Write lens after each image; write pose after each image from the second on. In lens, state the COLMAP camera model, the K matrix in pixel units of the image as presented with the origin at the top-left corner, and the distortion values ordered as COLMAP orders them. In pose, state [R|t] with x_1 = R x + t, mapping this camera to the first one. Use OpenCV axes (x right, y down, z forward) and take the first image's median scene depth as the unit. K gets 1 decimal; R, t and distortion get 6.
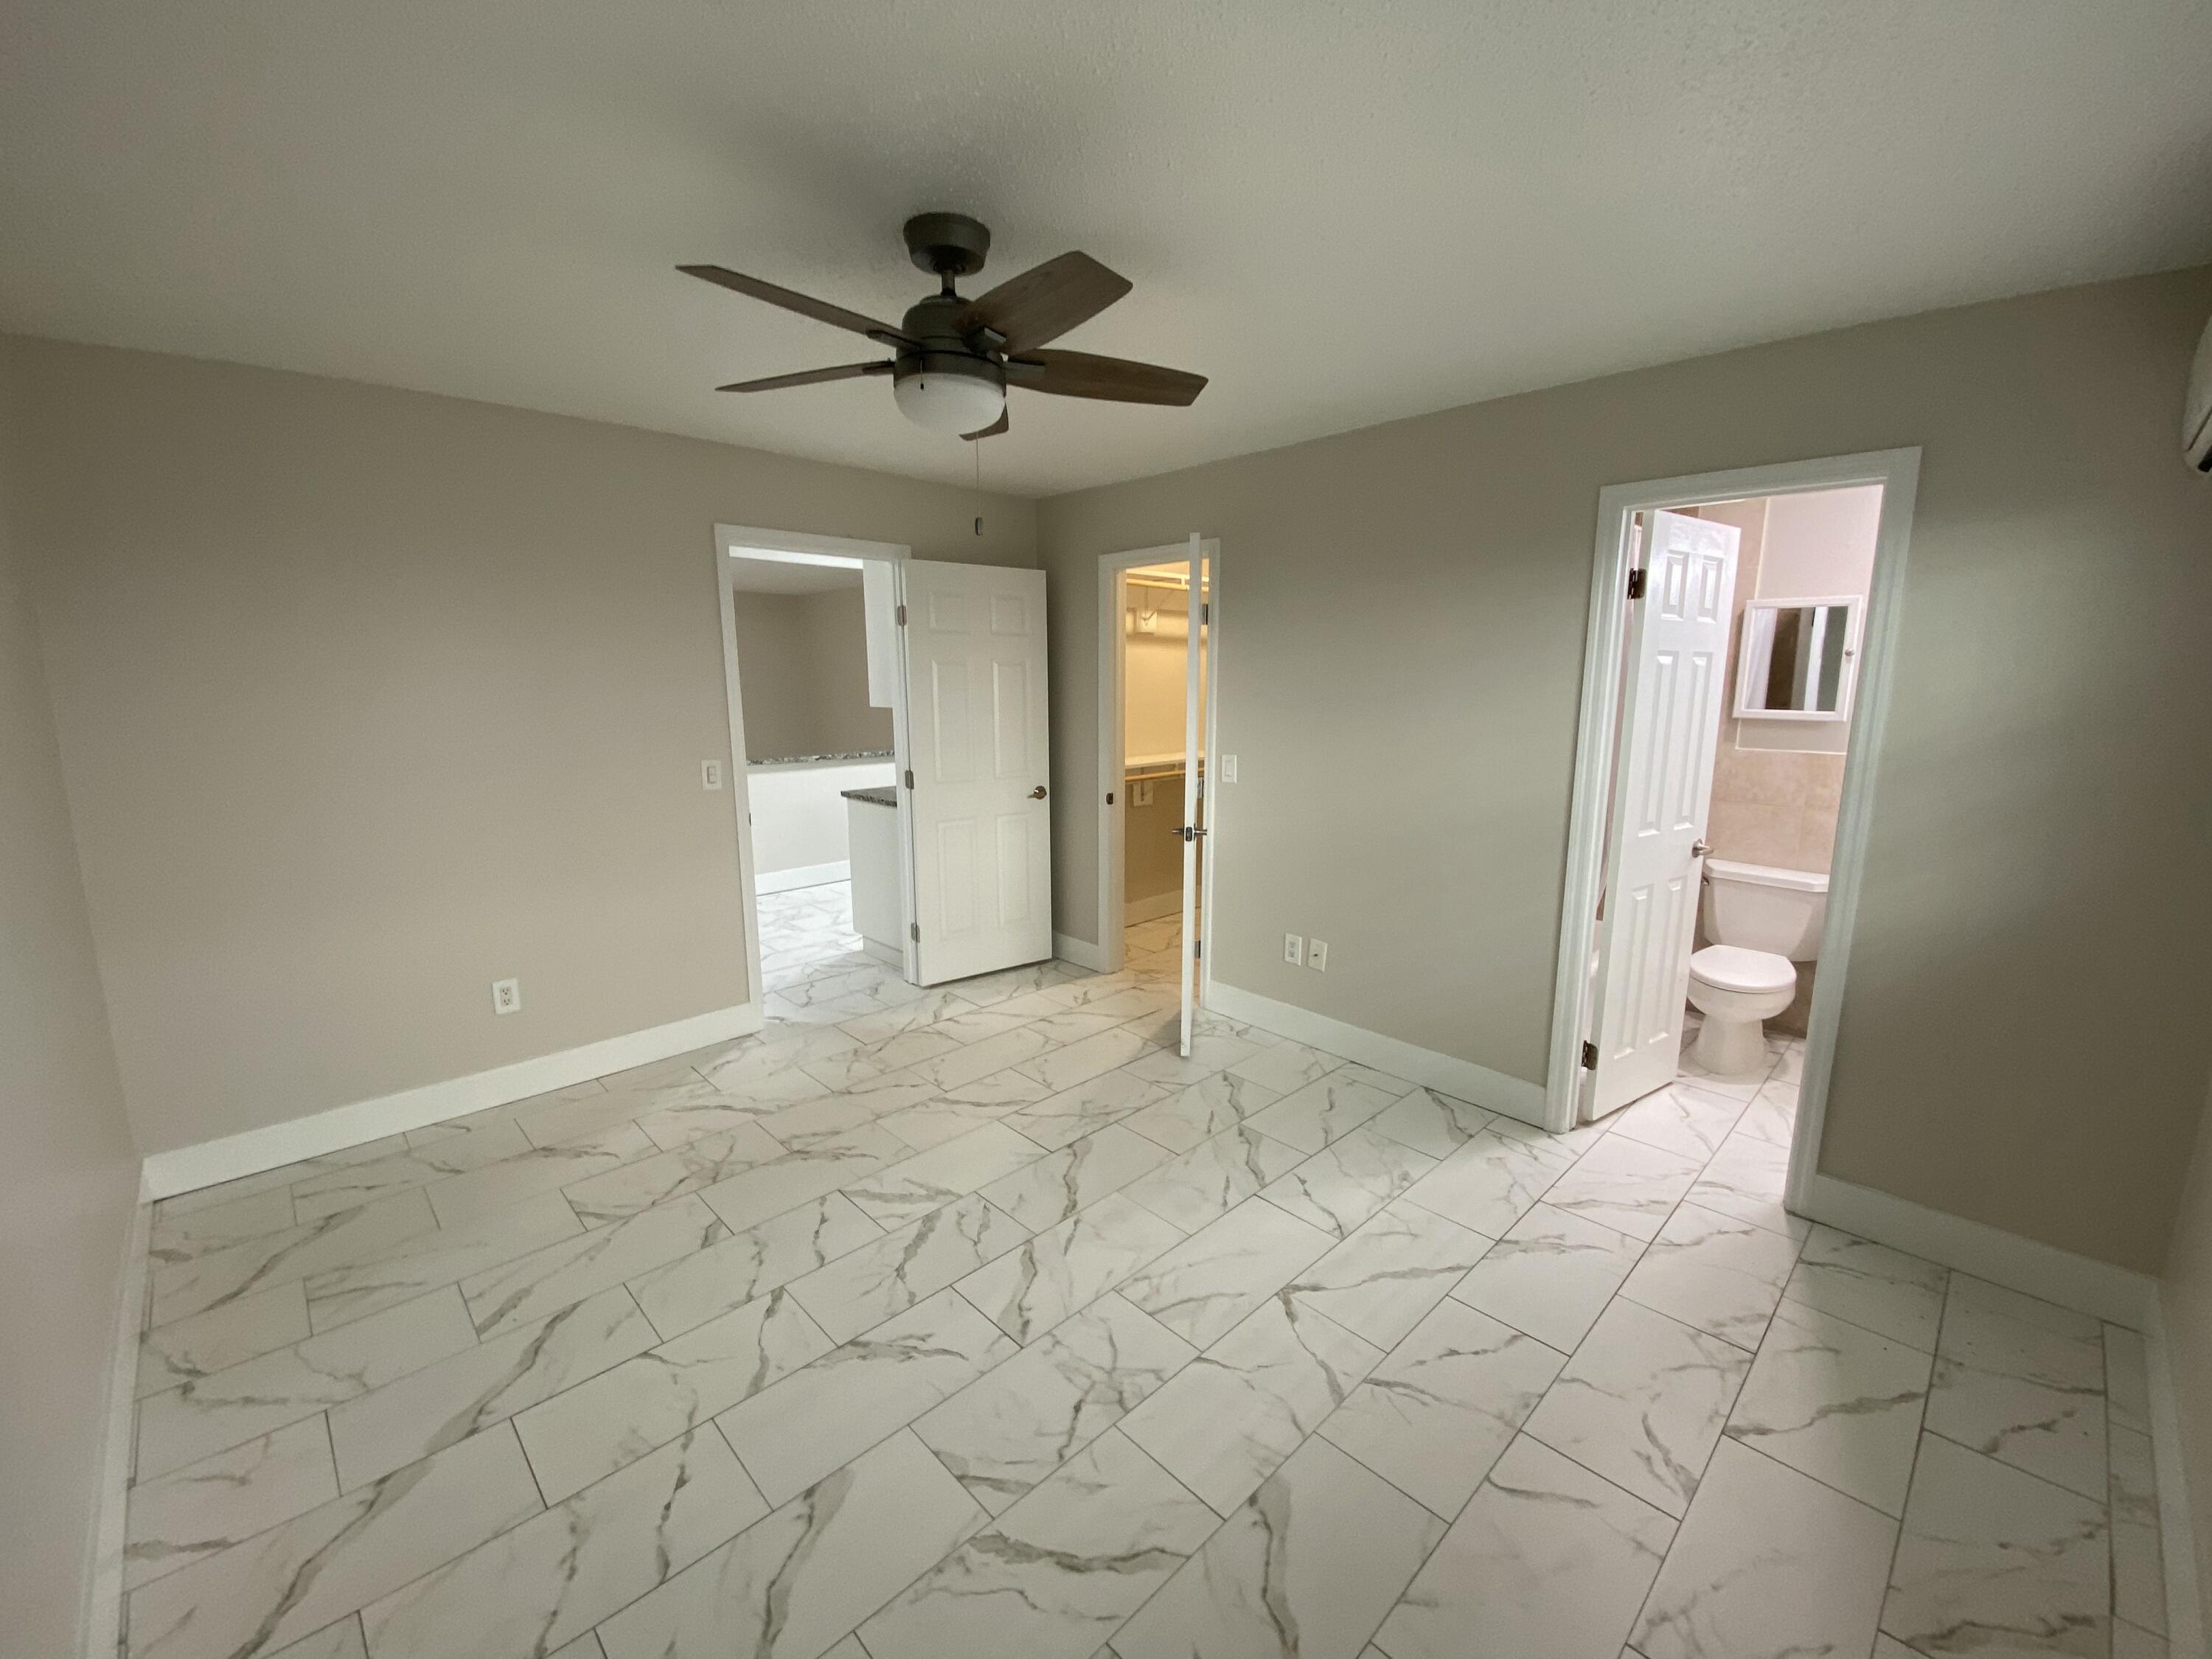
lens RADIAL K [[885.9, 0, 1103.0], [0, 885.9, 832.2], [0, 0, 1]] dist [0.014371, -0.024474]
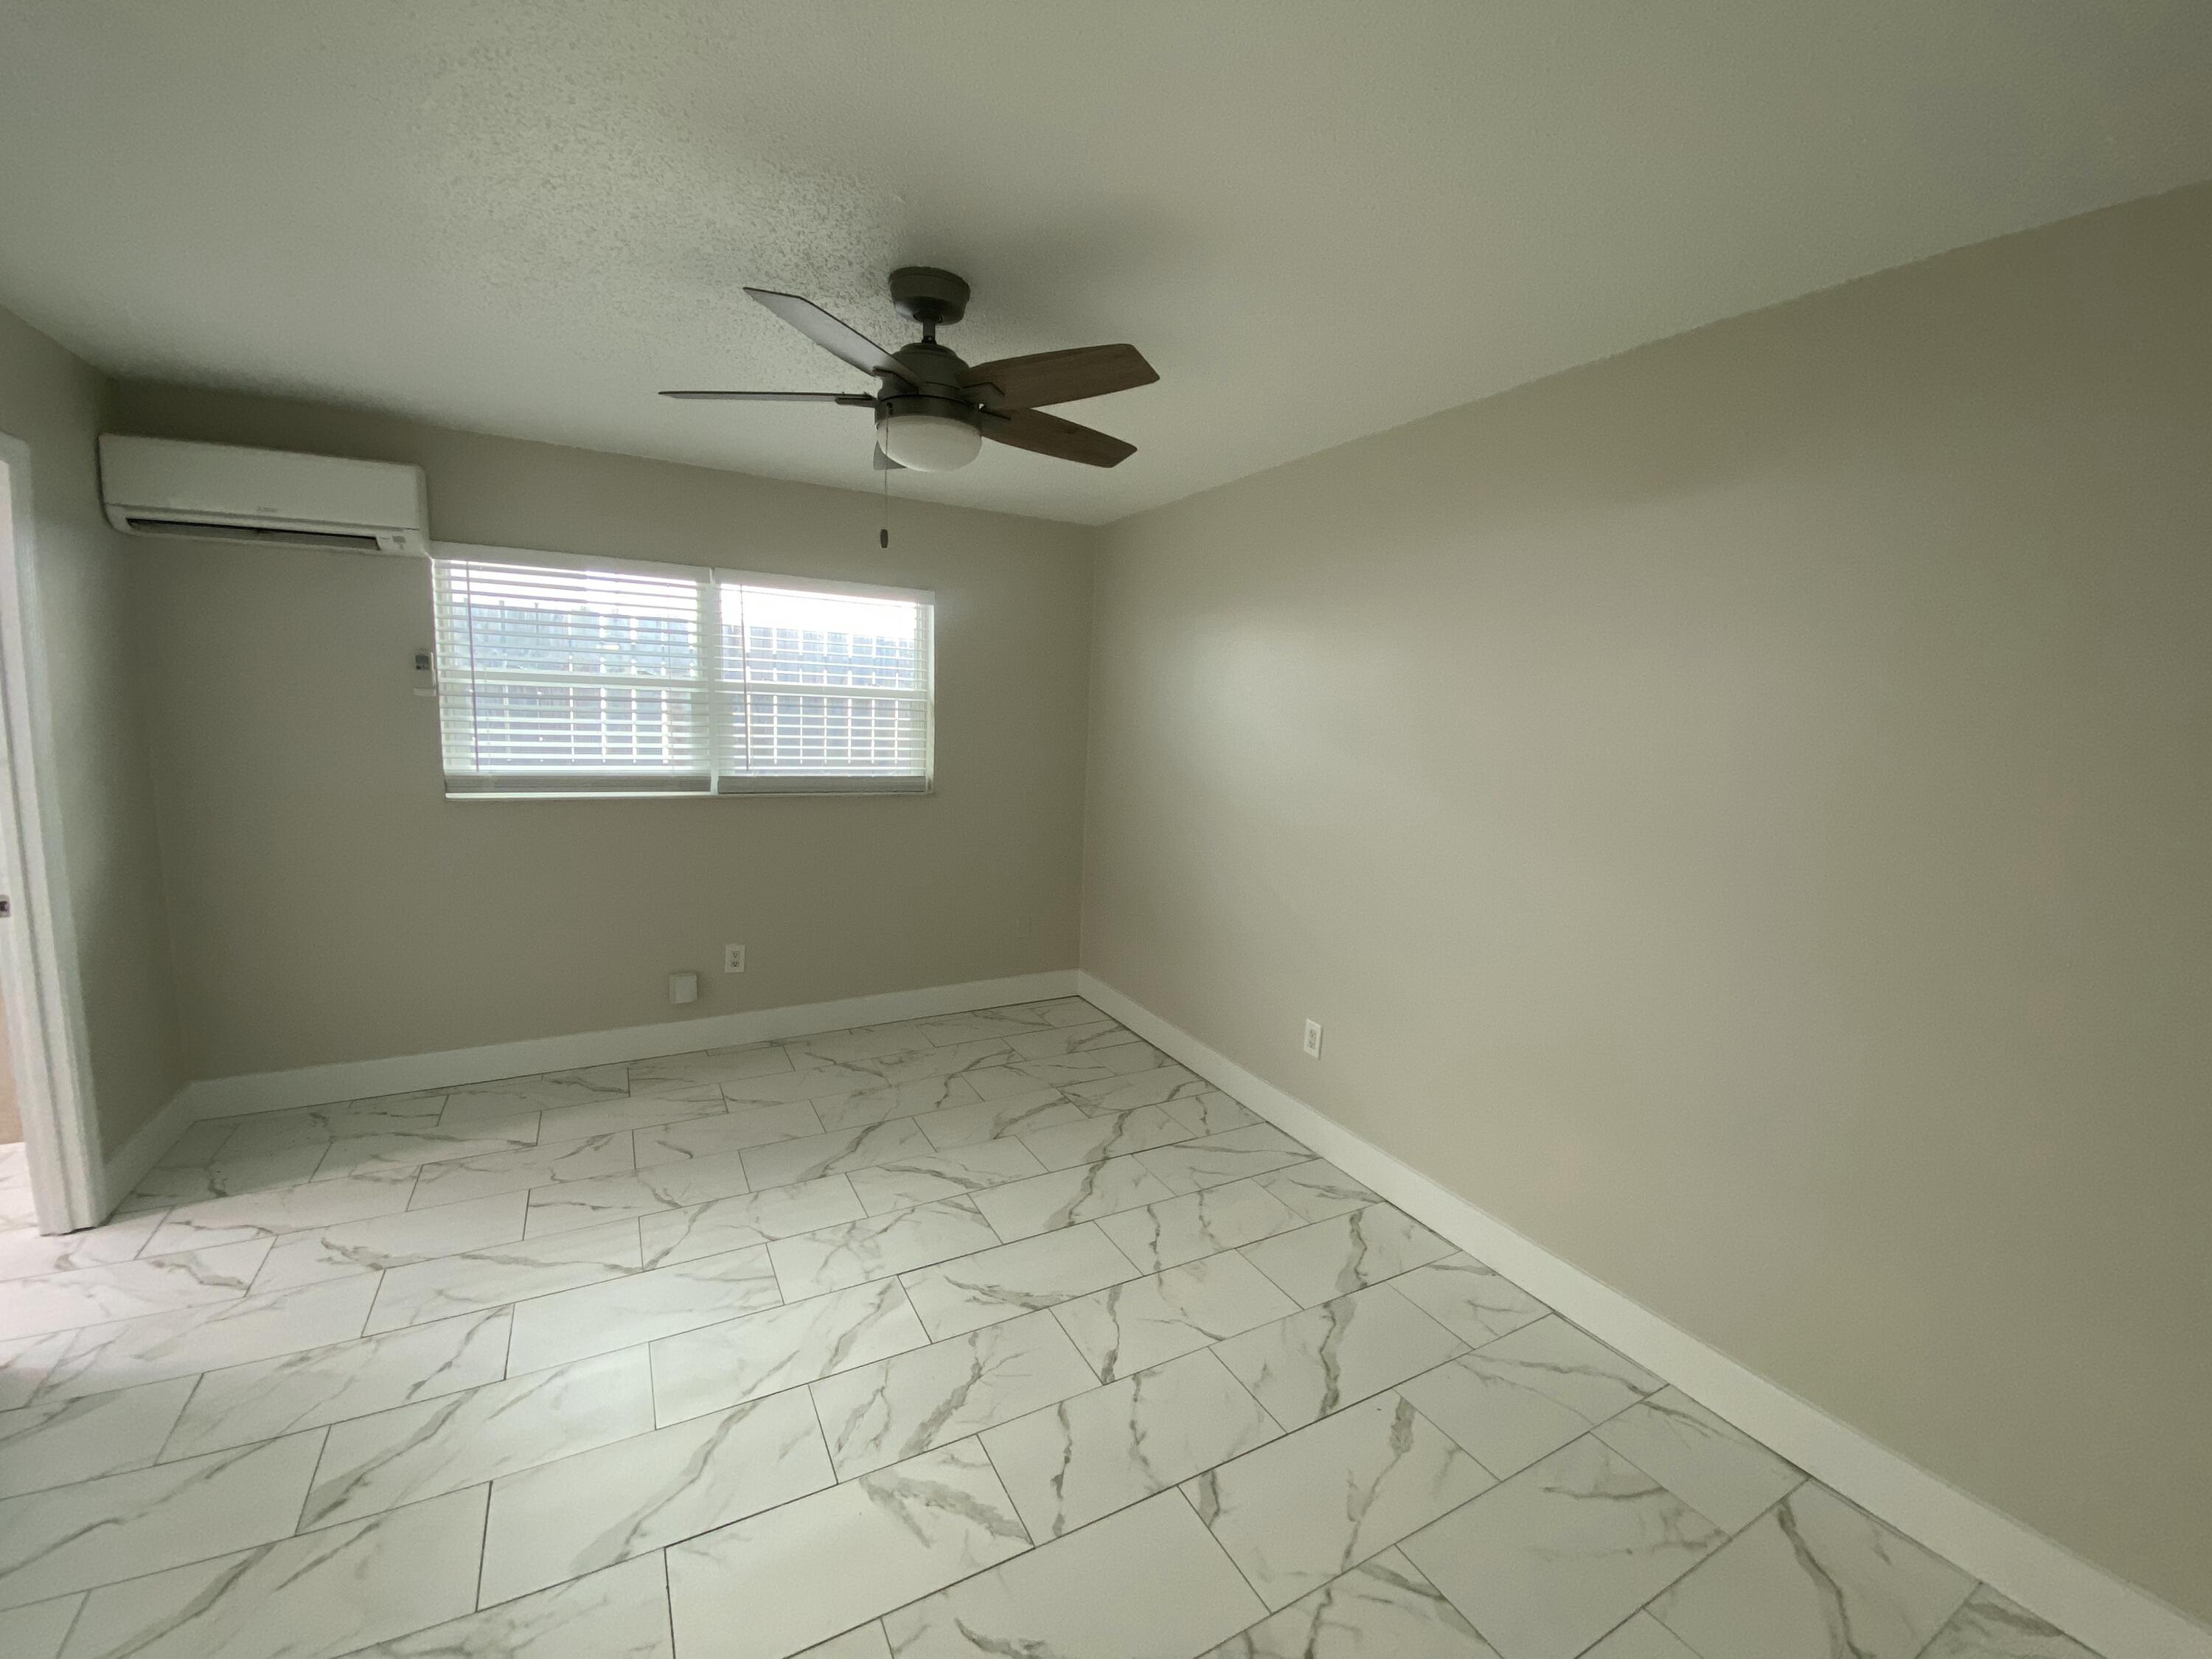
lens RADIAL K [[892.0, 0, 1106.0], [0, 892.0, 829.5], [0, 0, 1]] dist [-0.002063, -0.000258]
pose [[-0.965526, -0.074459, 0.249429, -0.592005], [0.005388, 0.952294, 0.305133, -0.322863], [-0.260250, 0.295958, -0.919064, 1.800002]]
